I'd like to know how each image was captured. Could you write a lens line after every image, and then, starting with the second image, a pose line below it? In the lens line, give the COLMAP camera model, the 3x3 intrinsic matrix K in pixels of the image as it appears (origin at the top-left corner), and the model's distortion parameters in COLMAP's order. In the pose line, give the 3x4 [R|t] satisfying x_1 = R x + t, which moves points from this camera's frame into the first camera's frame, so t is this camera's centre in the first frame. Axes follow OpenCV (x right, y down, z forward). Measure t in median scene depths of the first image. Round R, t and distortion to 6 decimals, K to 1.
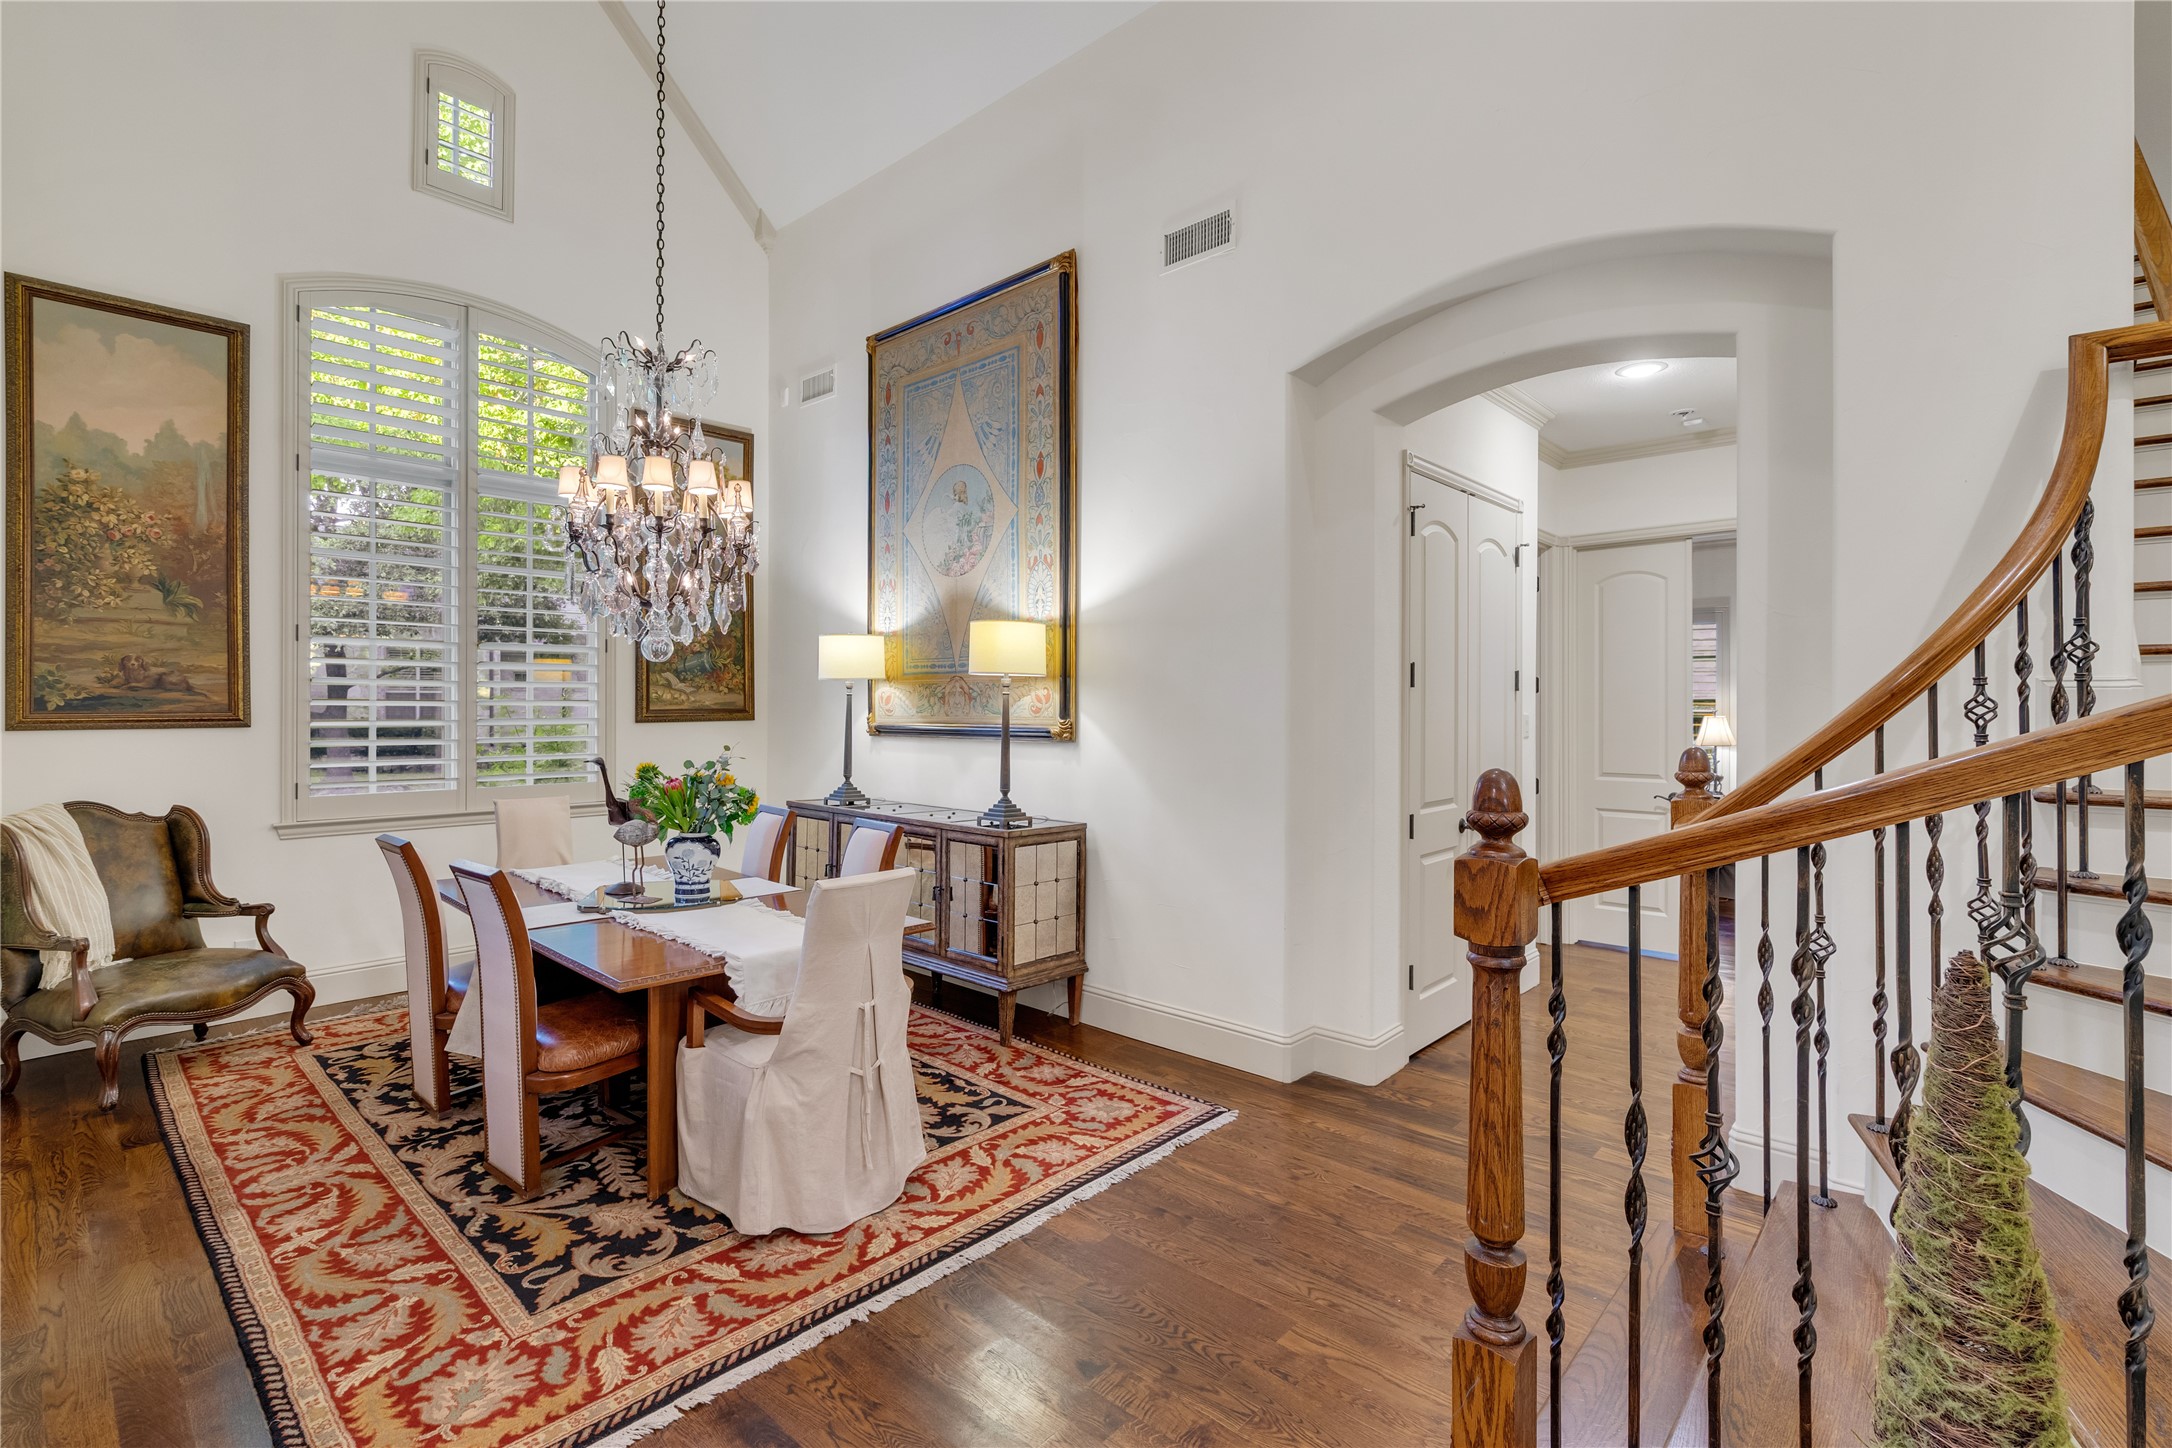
lens RADIAL K [[987.8, 0, 1077.9], [0, 987.8, 708.4], [0, 0, 1]] dist [-0.000535, 0.000612]
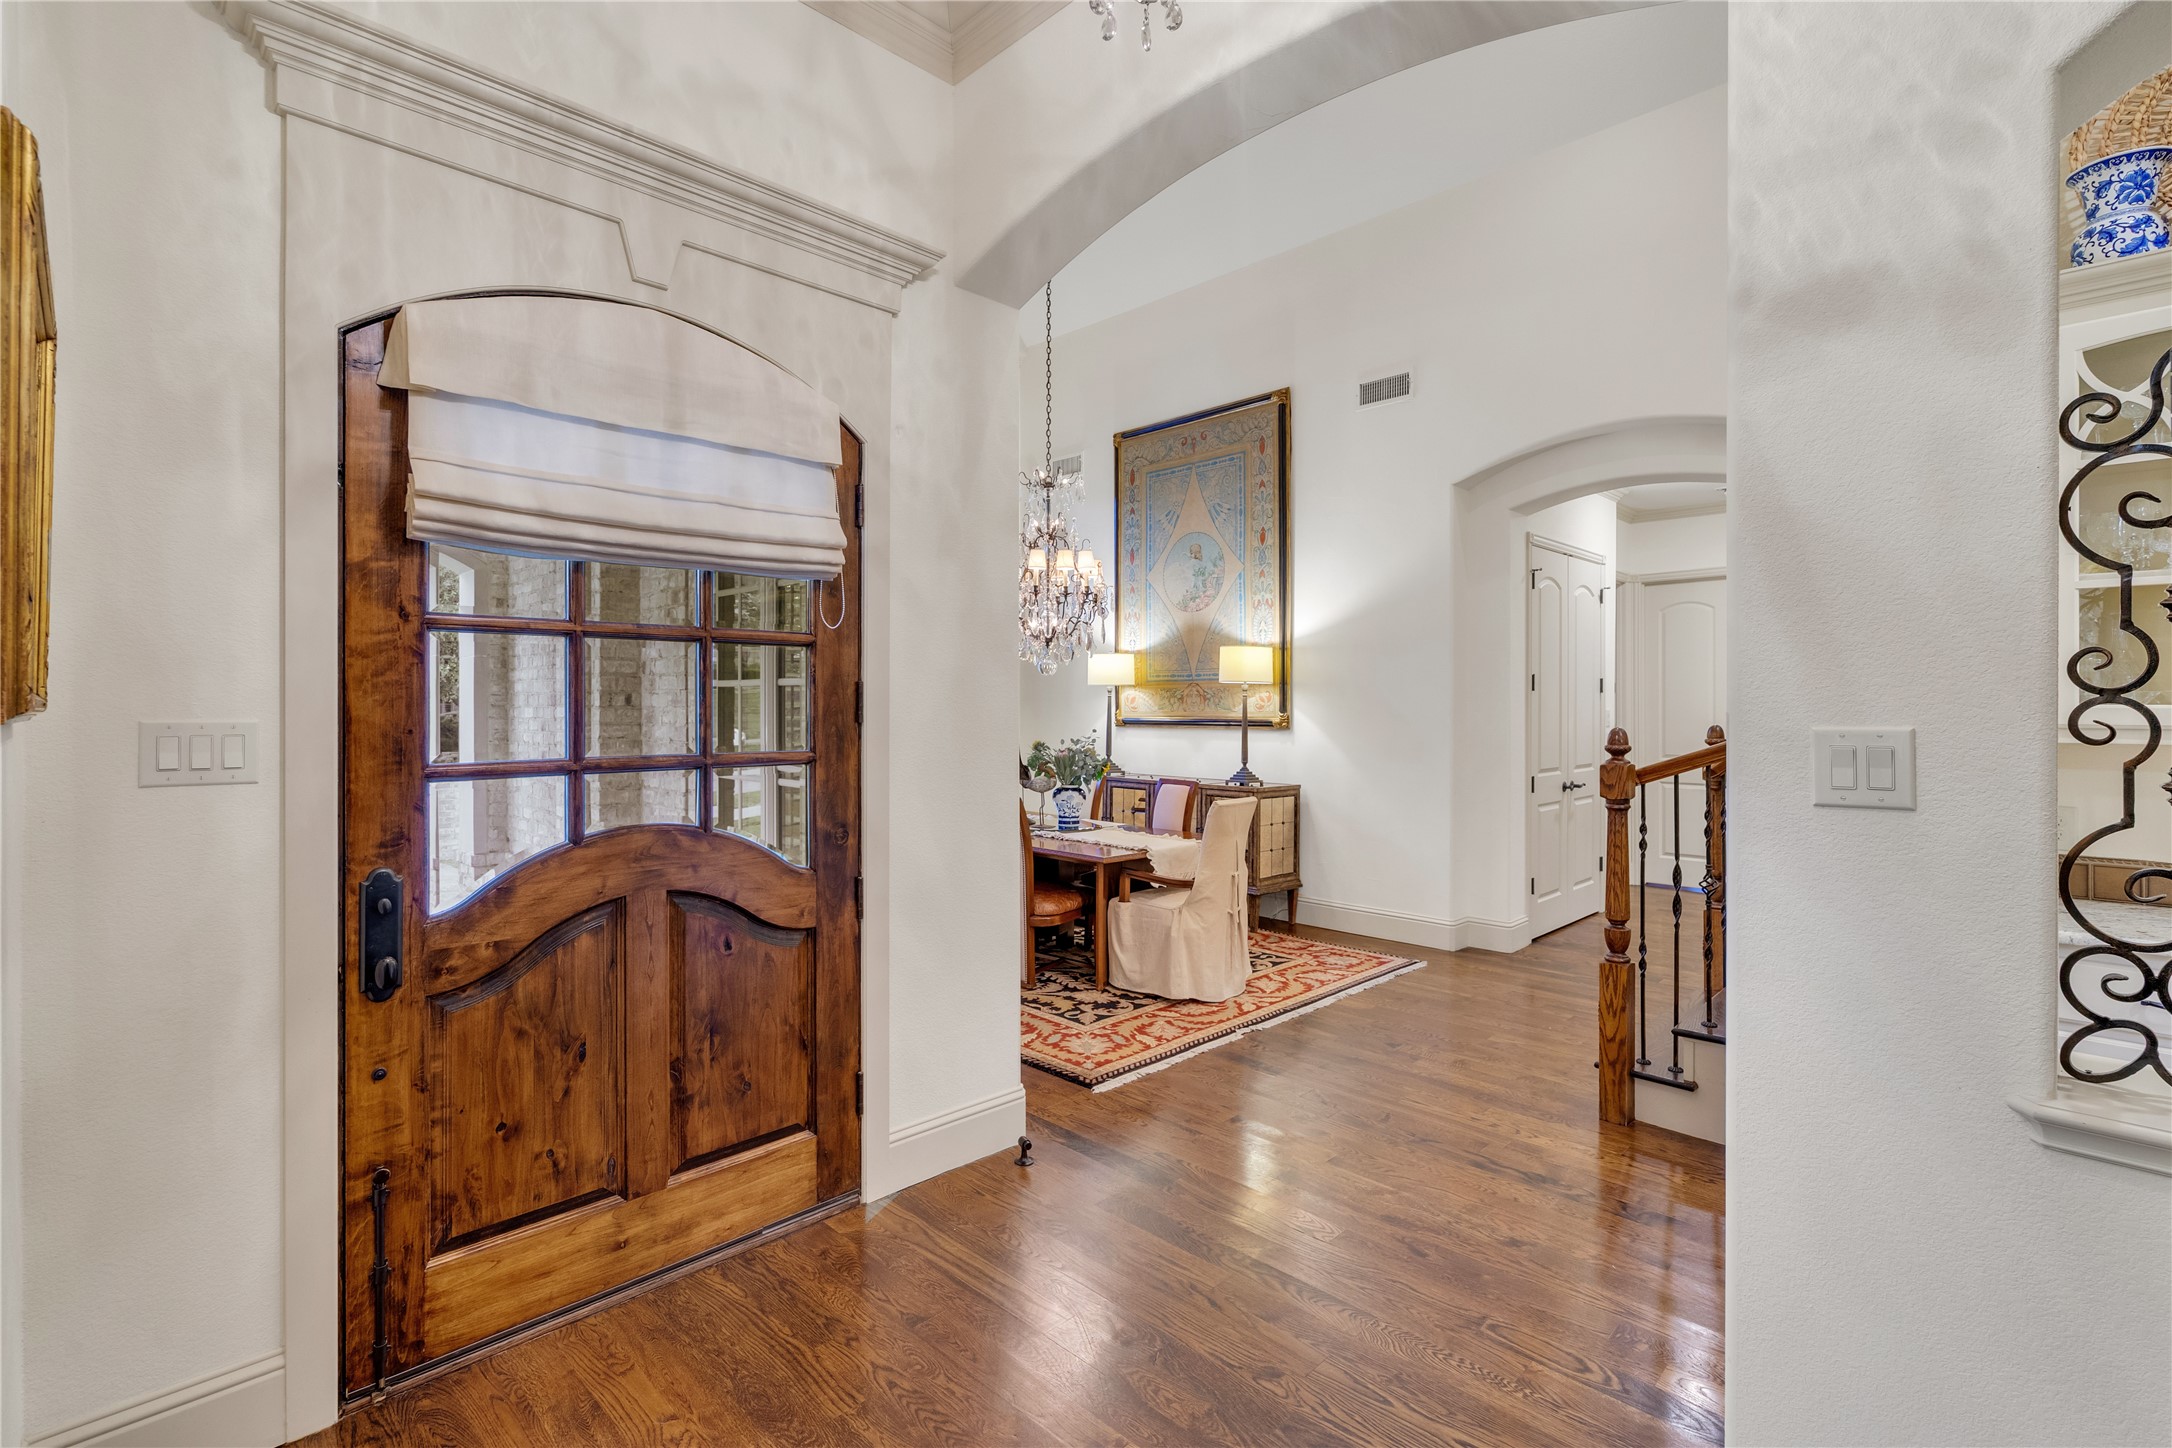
lens RADIAL K [[987.8, 0, 1088.7], [0, 987.8, 709.2], [0, 0, 1]] dist [-0.000535, 0.000612]
pose [[0.999149, -0.002114, -0.041203, -0.283958], [0.002136, 0.999998, 0.000500, 0.004617], [0.041202, -0.000588, 0.999151, -0.541251]]
